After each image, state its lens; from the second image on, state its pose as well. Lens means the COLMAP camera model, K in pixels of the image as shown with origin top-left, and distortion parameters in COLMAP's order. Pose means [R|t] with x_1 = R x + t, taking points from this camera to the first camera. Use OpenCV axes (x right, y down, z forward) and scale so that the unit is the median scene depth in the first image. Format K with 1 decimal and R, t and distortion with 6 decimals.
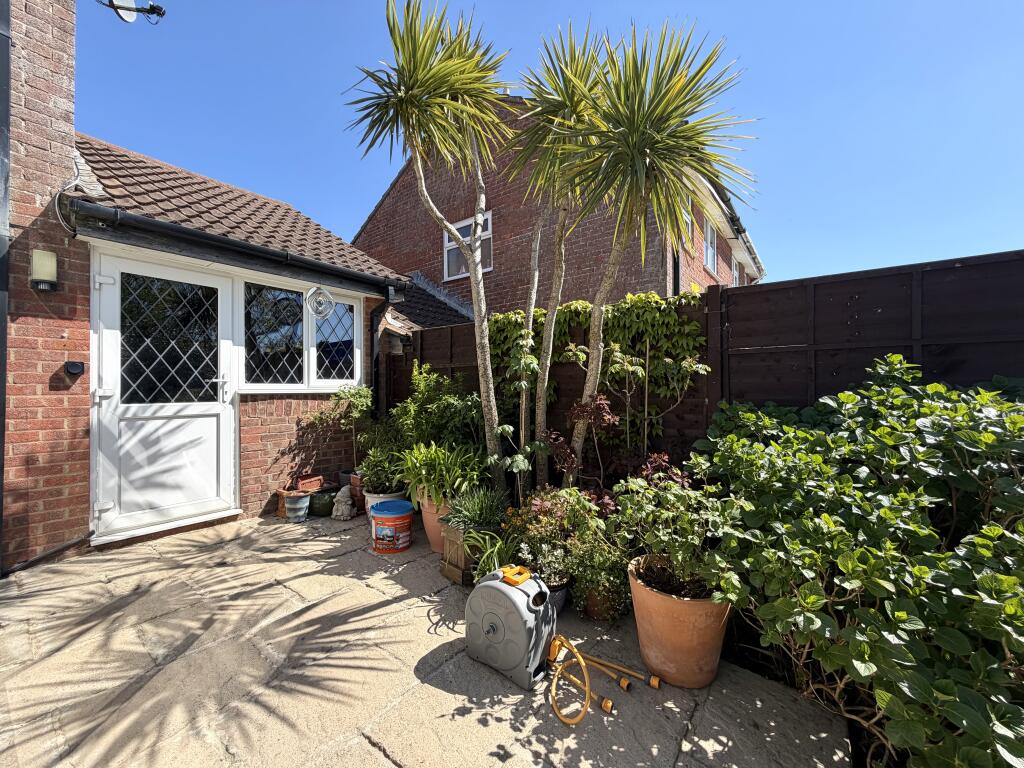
lens RADIAL K [[406.9, 0, 509.7], [0, 406.9, 385.8], [0, 0, 1]] dist [-0.000919, 0.000368]
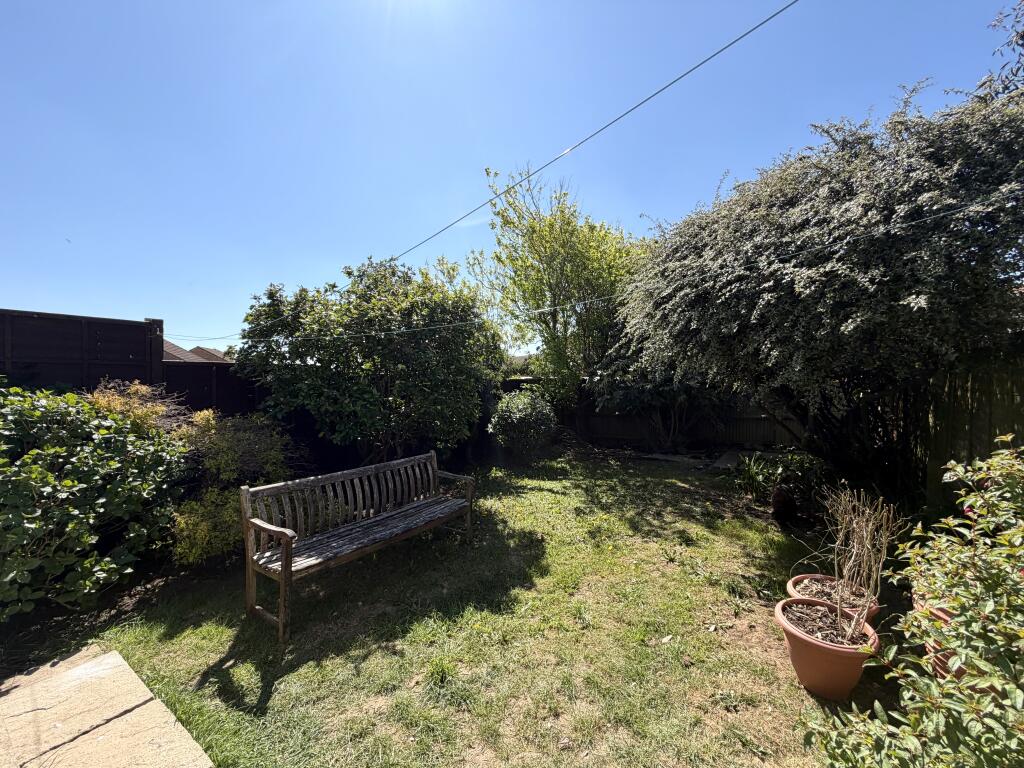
lens RADIAL K [[406.9, 0, 509.7], [0, 406.9, 385.8], [0, 0, 1]] dist [-0.000919, 0.000368]
pose [[-0.073803, 0.000937, 0.997272, -0.939123], [-0.006610, 0.999977, -0.001429, -0.024855], [-0.997251, -0.006697, -0.073795, -1.084480]]
